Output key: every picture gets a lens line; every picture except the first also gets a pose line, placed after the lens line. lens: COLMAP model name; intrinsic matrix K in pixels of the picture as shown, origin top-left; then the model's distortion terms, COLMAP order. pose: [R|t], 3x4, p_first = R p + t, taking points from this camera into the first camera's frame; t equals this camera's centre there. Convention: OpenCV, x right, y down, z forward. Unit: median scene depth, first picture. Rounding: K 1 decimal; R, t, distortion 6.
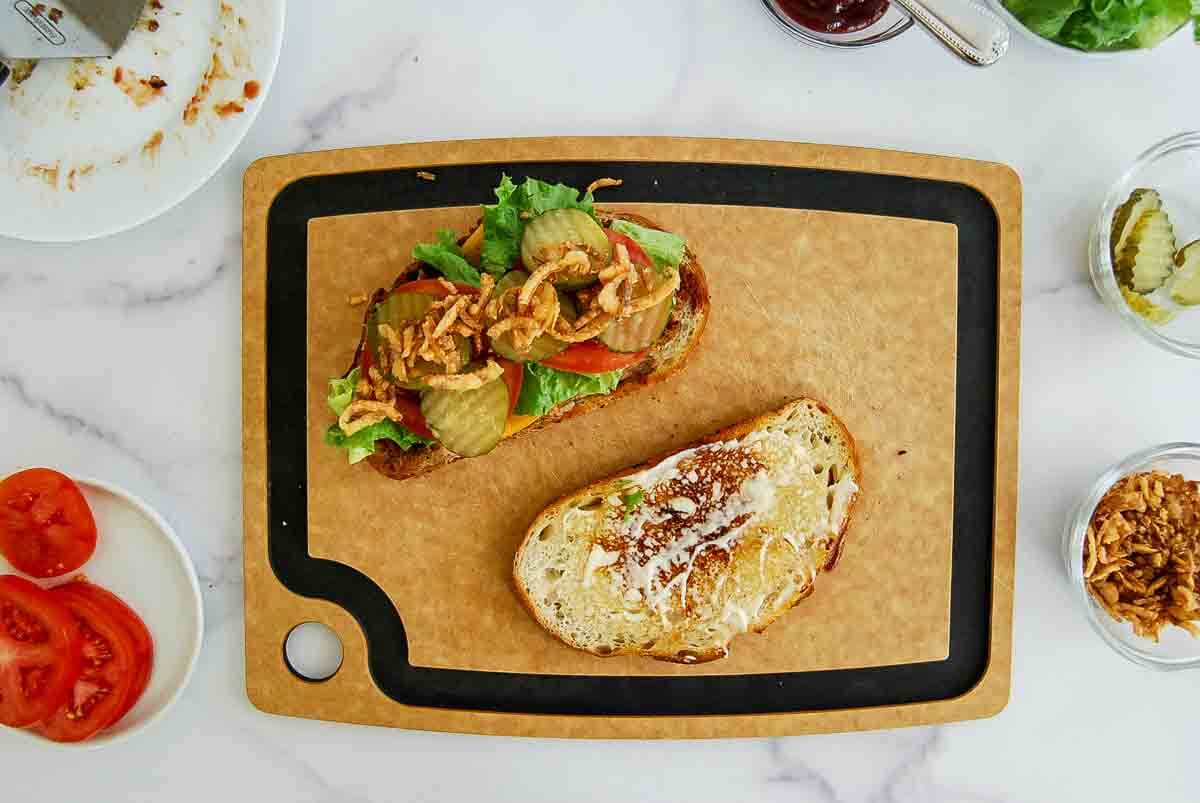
lens RADIAL K [[928.8, 0, 603.9], [0, 928.8, 402.3], [0, 0, 1]] dist [0.002387, 0.000648]
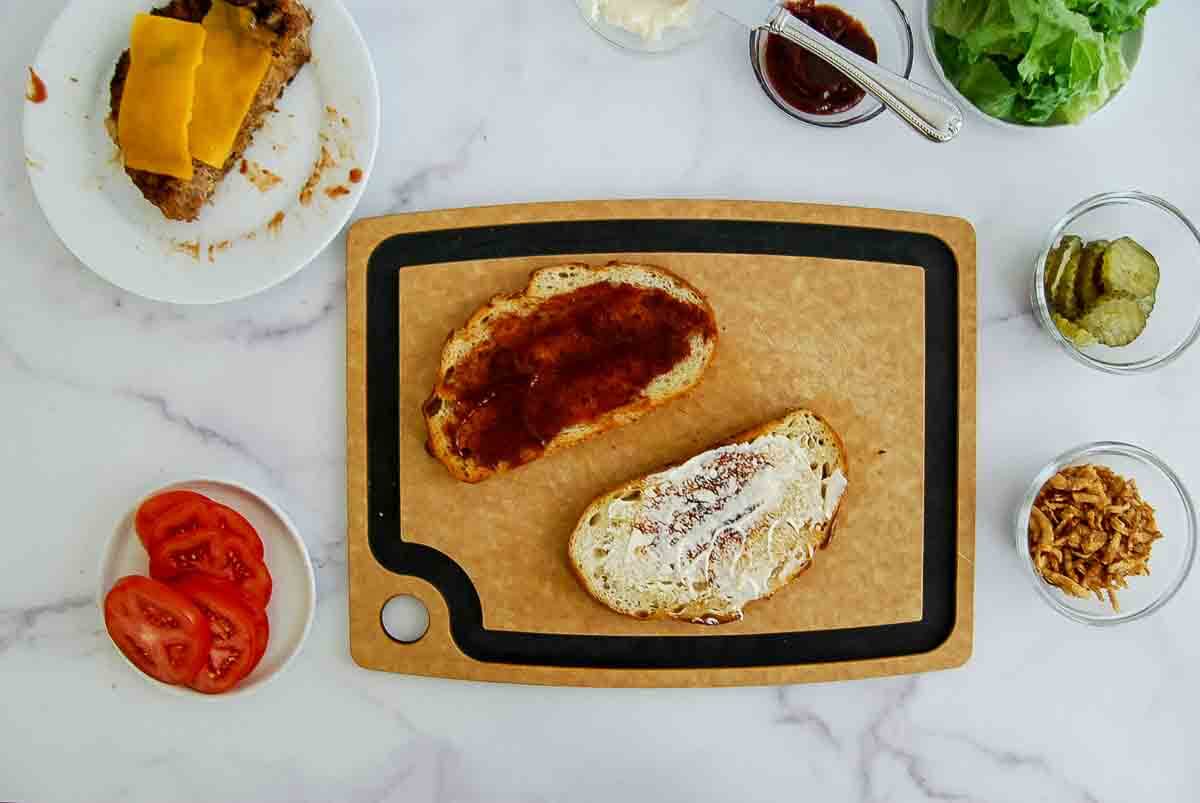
lens RADIAL K [[928.8, 0, 598.0], [0, 928.8, 401.8], [0, 0, 1]] dist [0.002387, 0.000648]
pose [[0.999956, -0.009298, 0.001383, -0.057071], [0.009317, 0.999859, -0.014004, 0.000901], [-0.001252, 0.014016, 0.999901, -0.234720]]
